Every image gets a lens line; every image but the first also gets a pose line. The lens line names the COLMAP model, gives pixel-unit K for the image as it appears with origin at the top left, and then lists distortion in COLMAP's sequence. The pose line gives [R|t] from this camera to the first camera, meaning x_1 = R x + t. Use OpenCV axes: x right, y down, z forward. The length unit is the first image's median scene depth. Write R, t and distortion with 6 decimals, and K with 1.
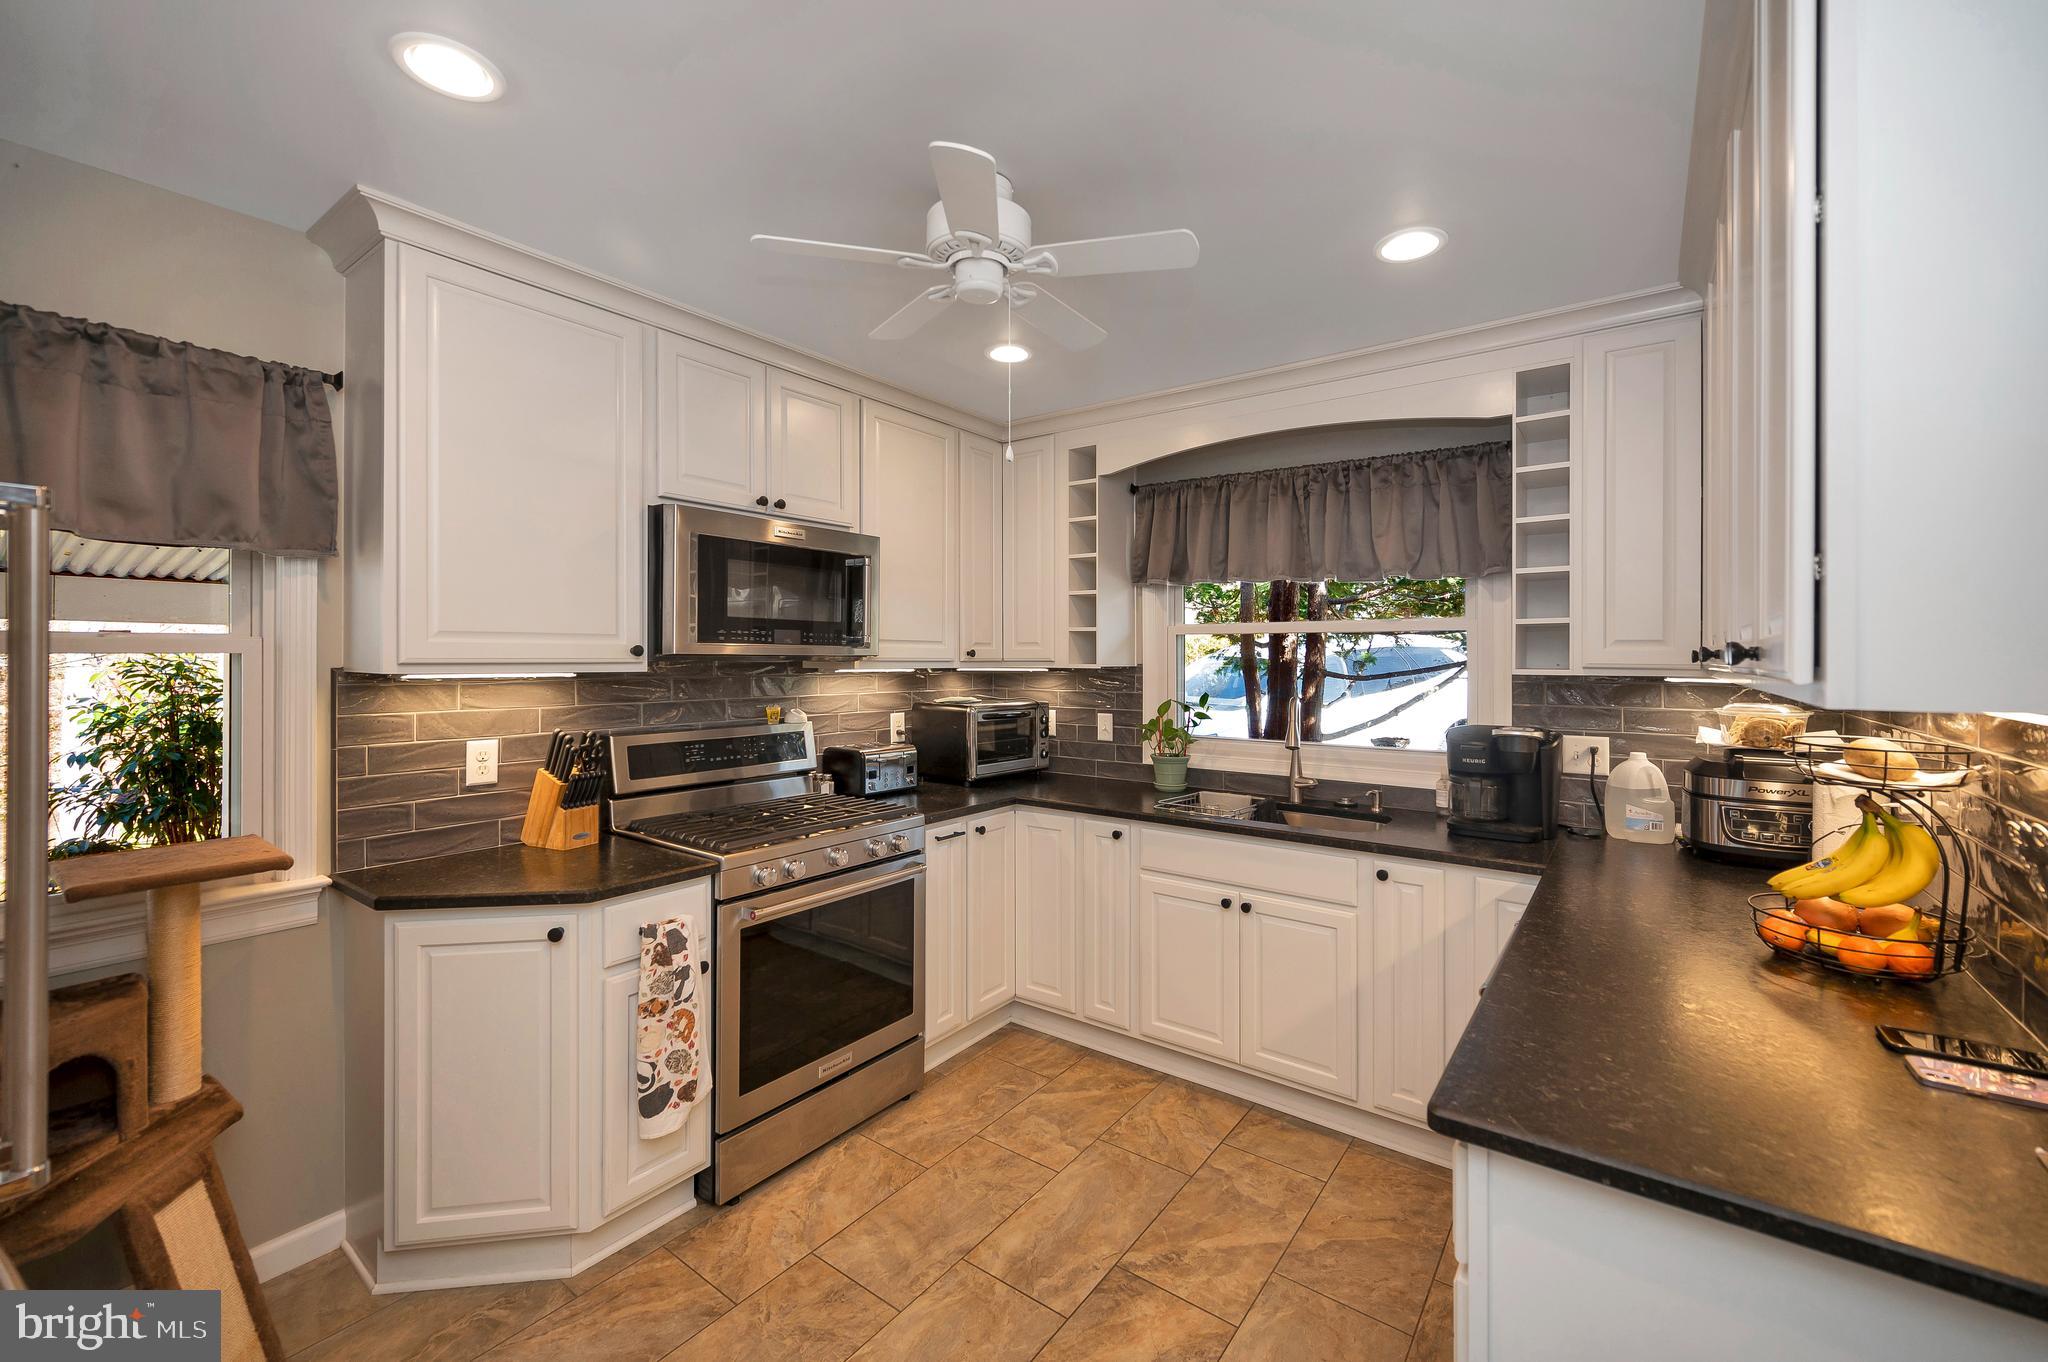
lens RADIAL K [[832.2, 0, 1032.0], [0, 832.2, 664.1], [0, 0, 1]] dist [-0.001715, 0.000379]
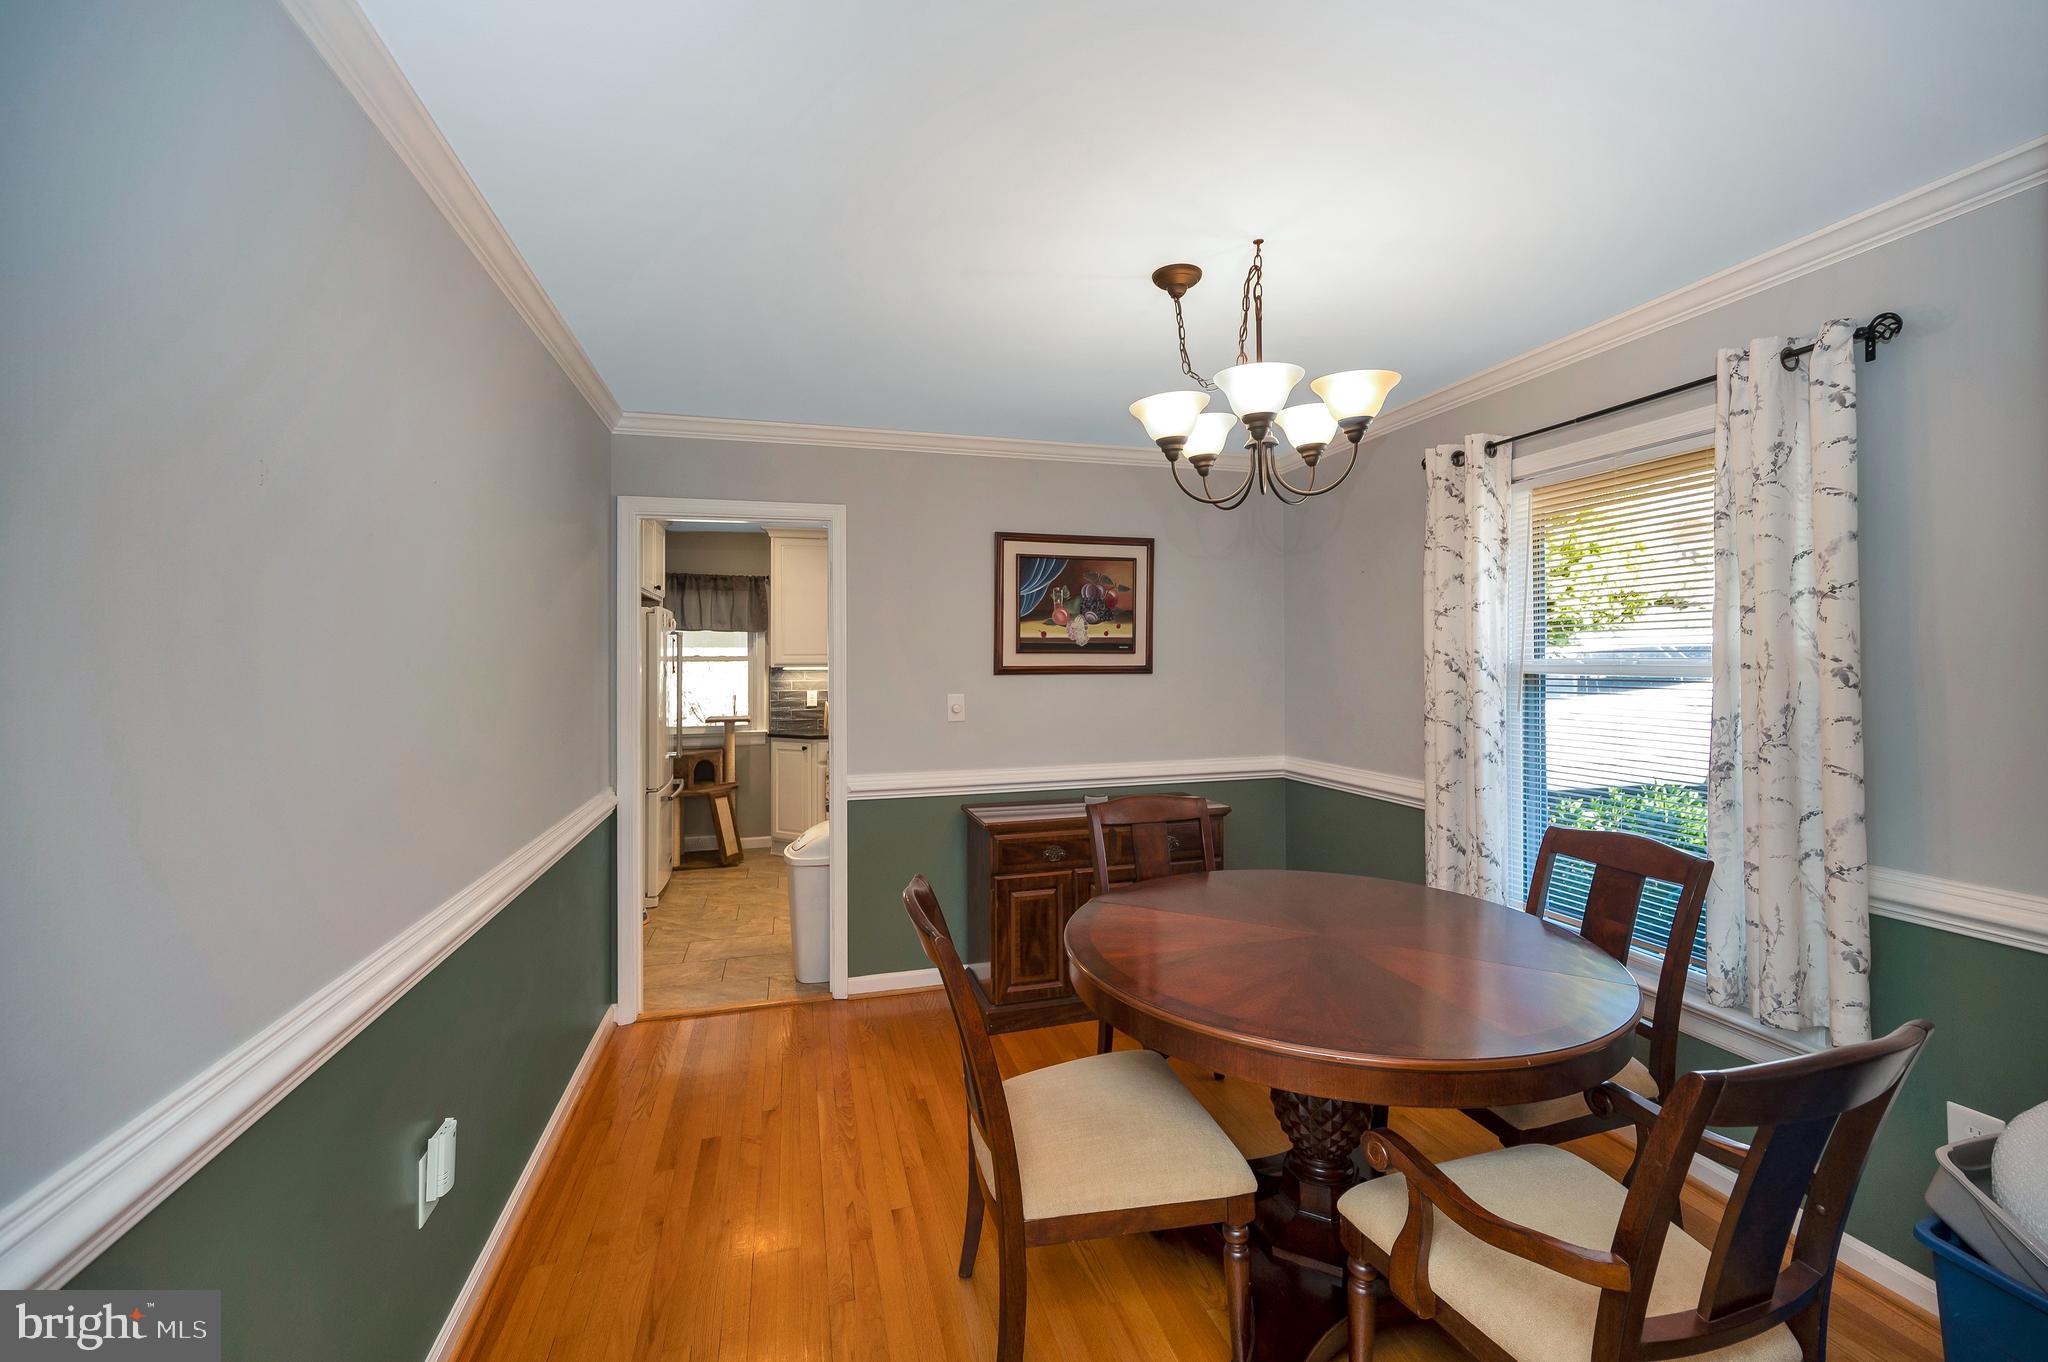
lens RADIAL K [[838.8, 0, 1025.6], [0, 838.8, 661.1], [0, 0, 1]] dist [0.000275, -0.000093]
pose [[0.793760, -0.000732, -0.608230, 1.566613], [-0.001806, 0.999992, -0.003561, -0.001747], [0.608228, 0.003925, 0.793753, -0.793774]]
